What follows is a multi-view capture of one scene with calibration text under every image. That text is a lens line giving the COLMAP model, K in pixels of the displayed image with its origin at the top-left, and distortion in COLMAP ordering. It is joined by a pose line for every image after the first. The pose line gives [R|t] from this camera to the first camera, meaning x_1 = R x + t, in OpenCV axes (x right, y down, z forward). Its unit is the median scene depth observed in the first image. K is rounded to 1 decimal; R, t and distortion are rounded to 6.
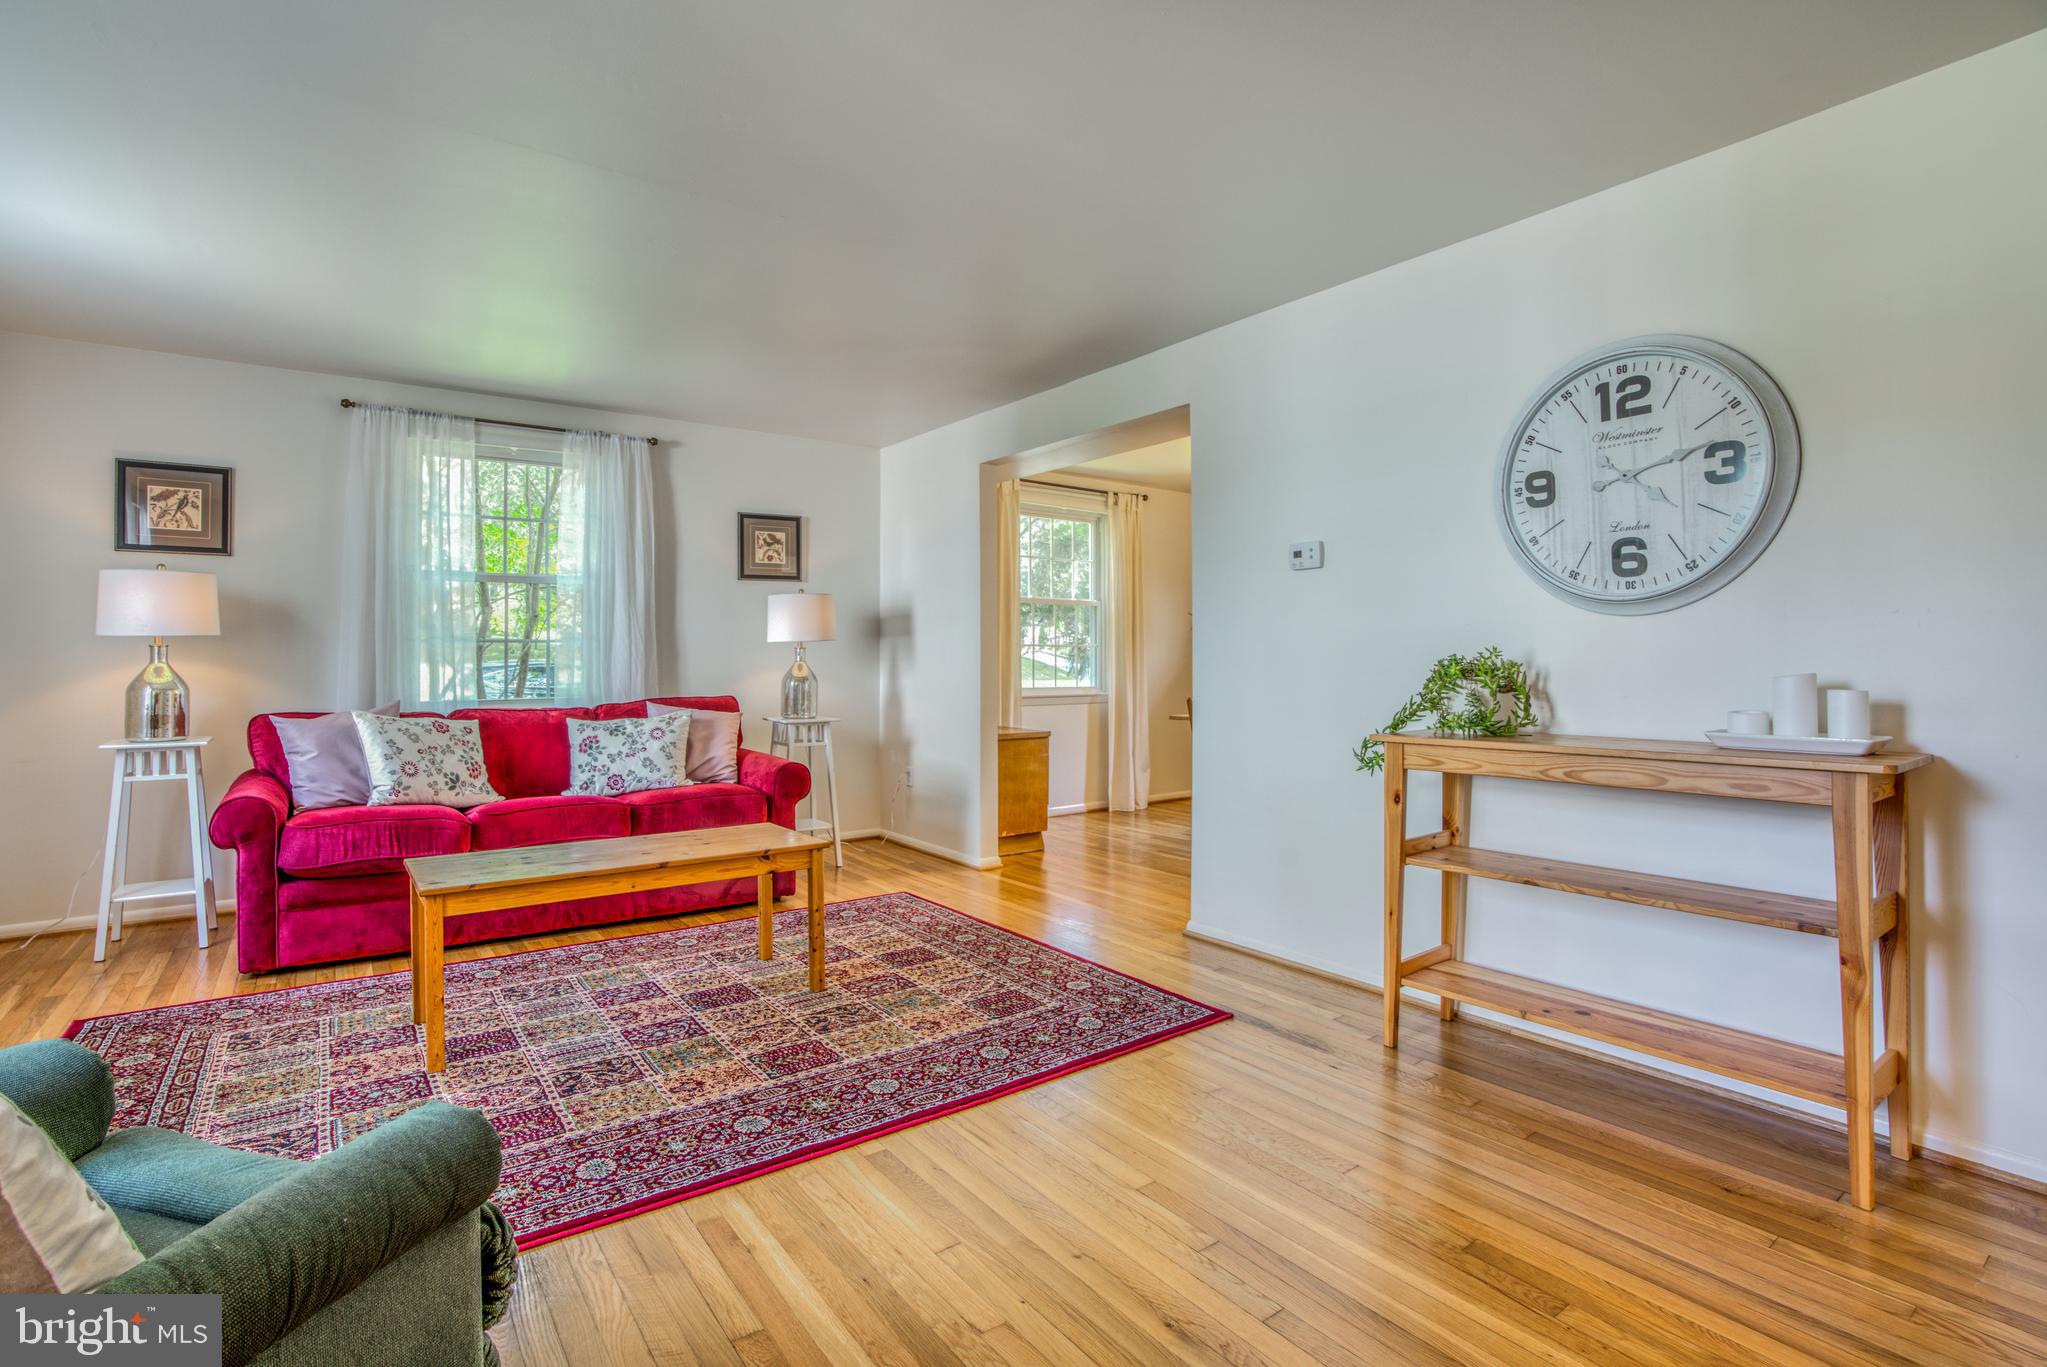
lens RADIAL K [[947.1, 0, 1008.7], [0, 947.1, 654.6], [0, 0, 1]] dist [-0.067322, 0.022976]
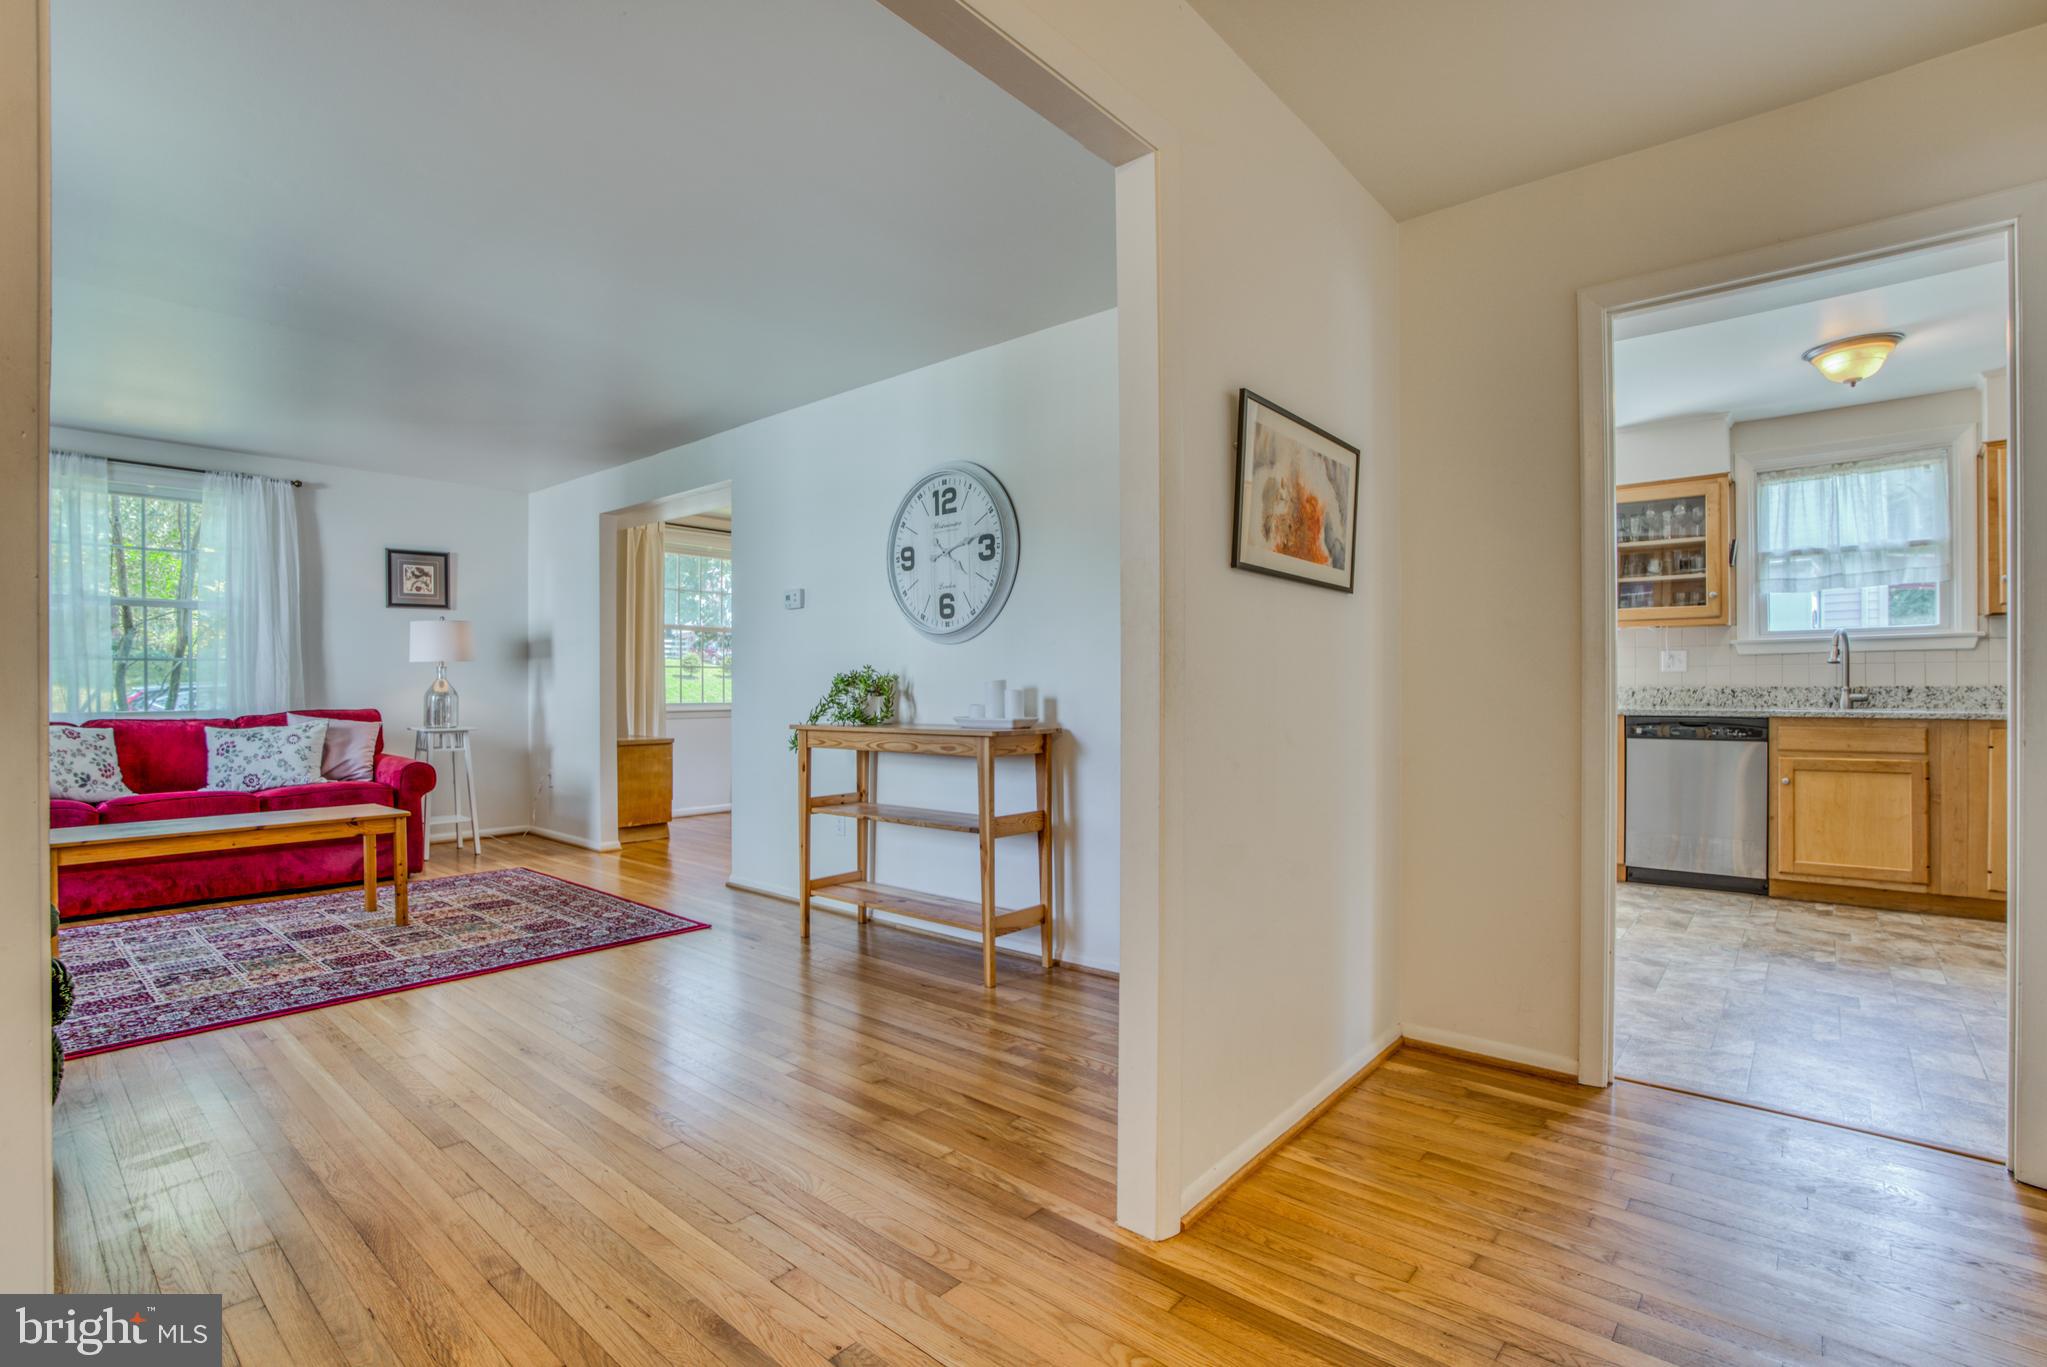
lens RADIAL K [[947.1, 0, 1005.8], [0, 947.1, 697.9], [0, 0, 1]] dist [-0.067322, 0.022976]
pose [[0.973993, -0.001781, 0.226570, 0.309937], [-0.002207, 0.999847, 0.017345, 0.014692], [-0.226566, -0.017394, 0.973840, -0.417482]]
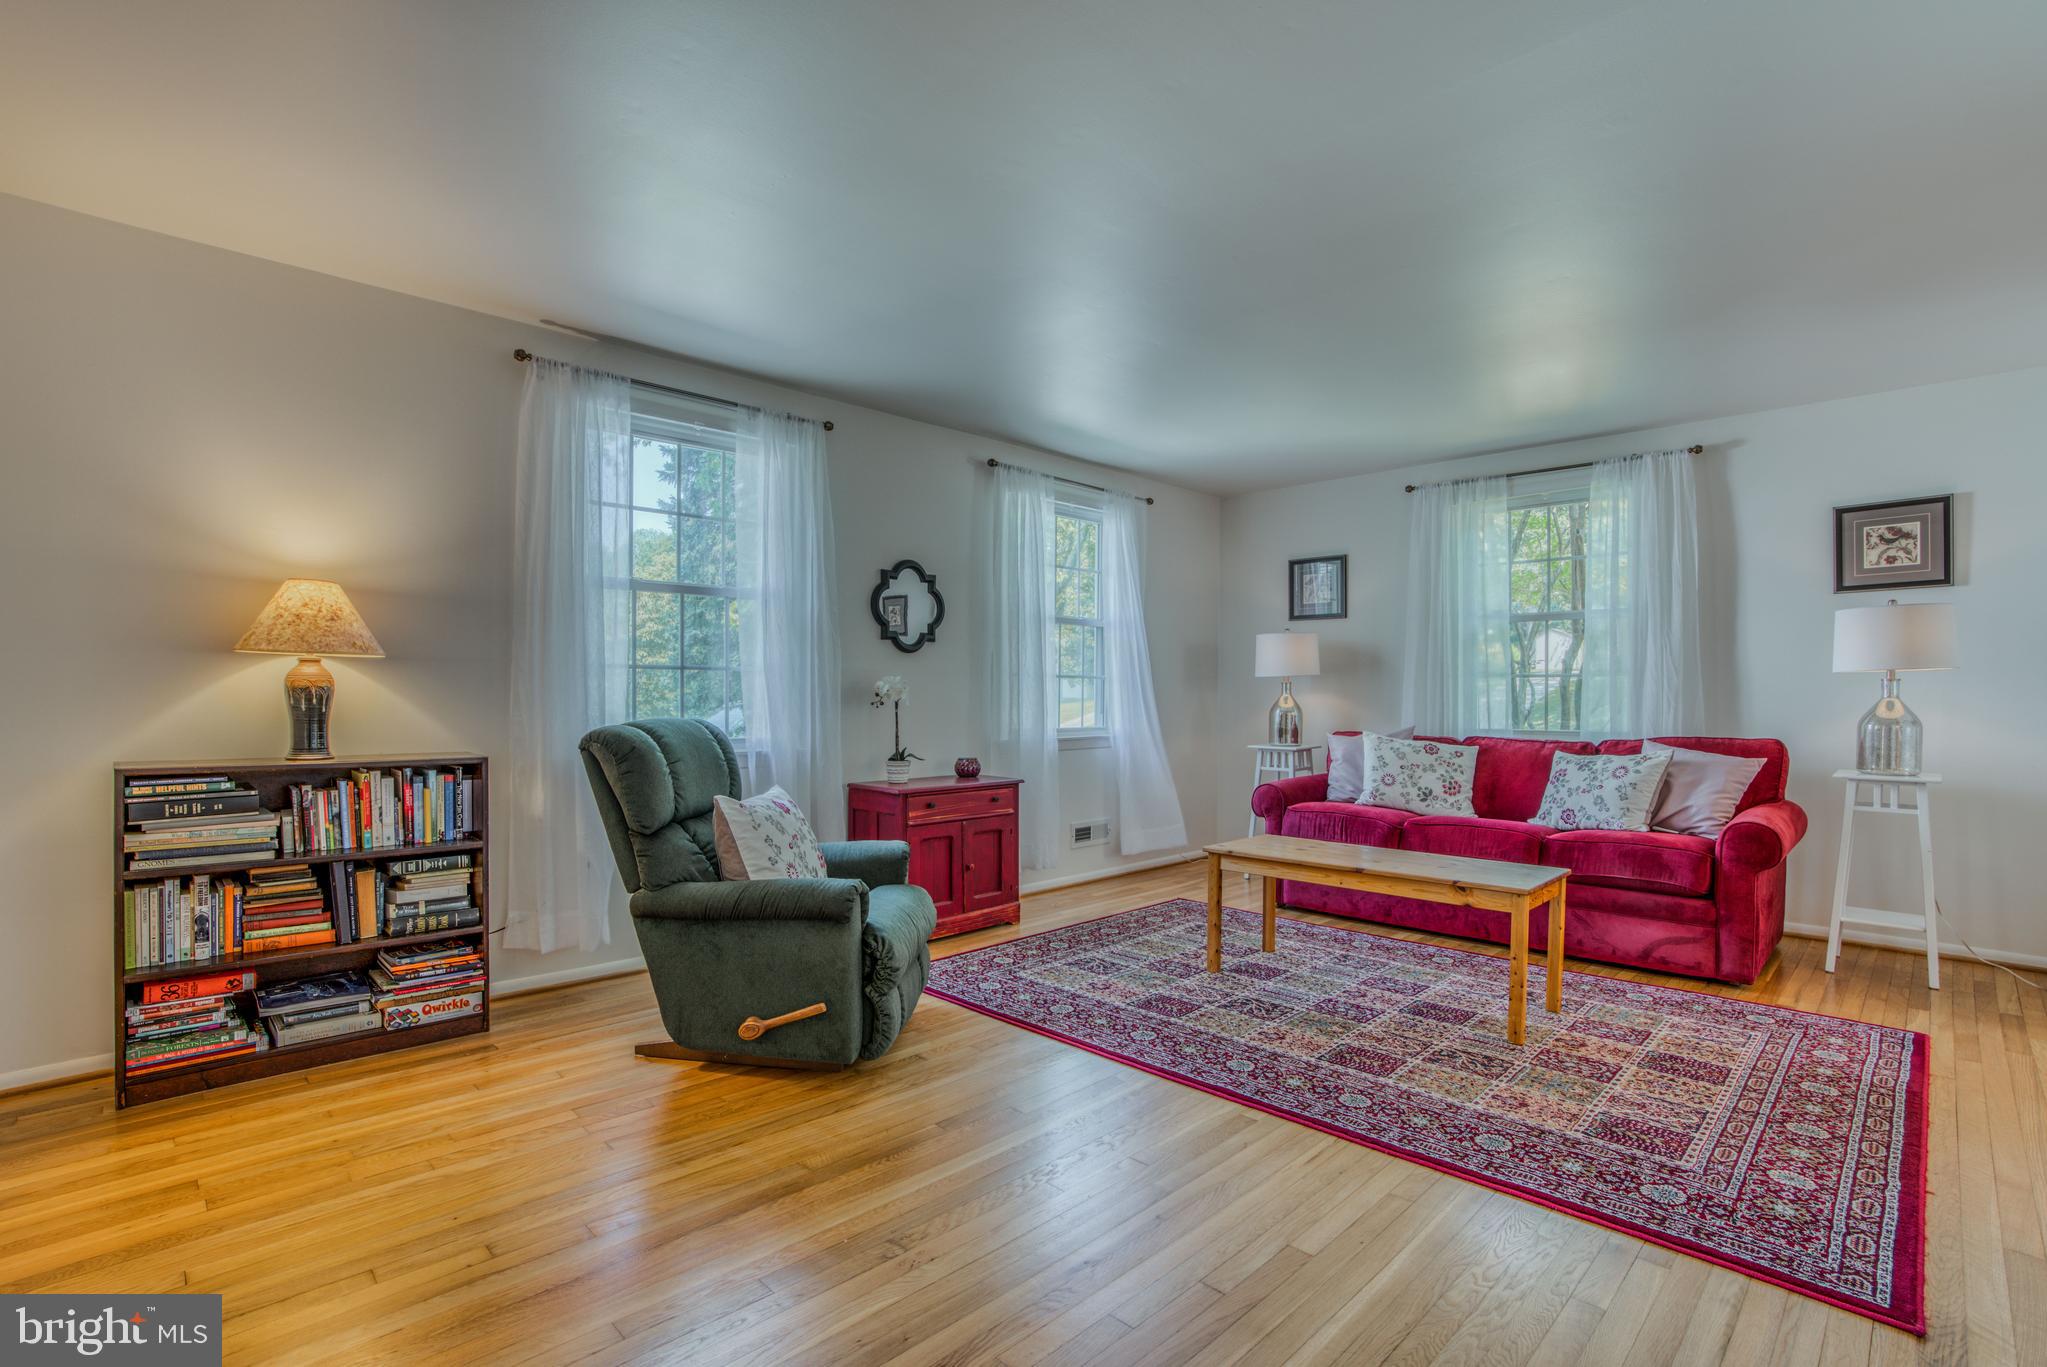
lens RADIAL K [[947.1, 0, 997.9], [0, 947.1, 709.4], [0, 0, 1]] dist [-0.067322, 0.022976]
pose [[0.141651, 0.020720, -0.989700, 0.603180], [0.001461, 0.999775, 0.021140, 0.000798], [0.989916, -0.004440, 0.141589, 0.332972]]
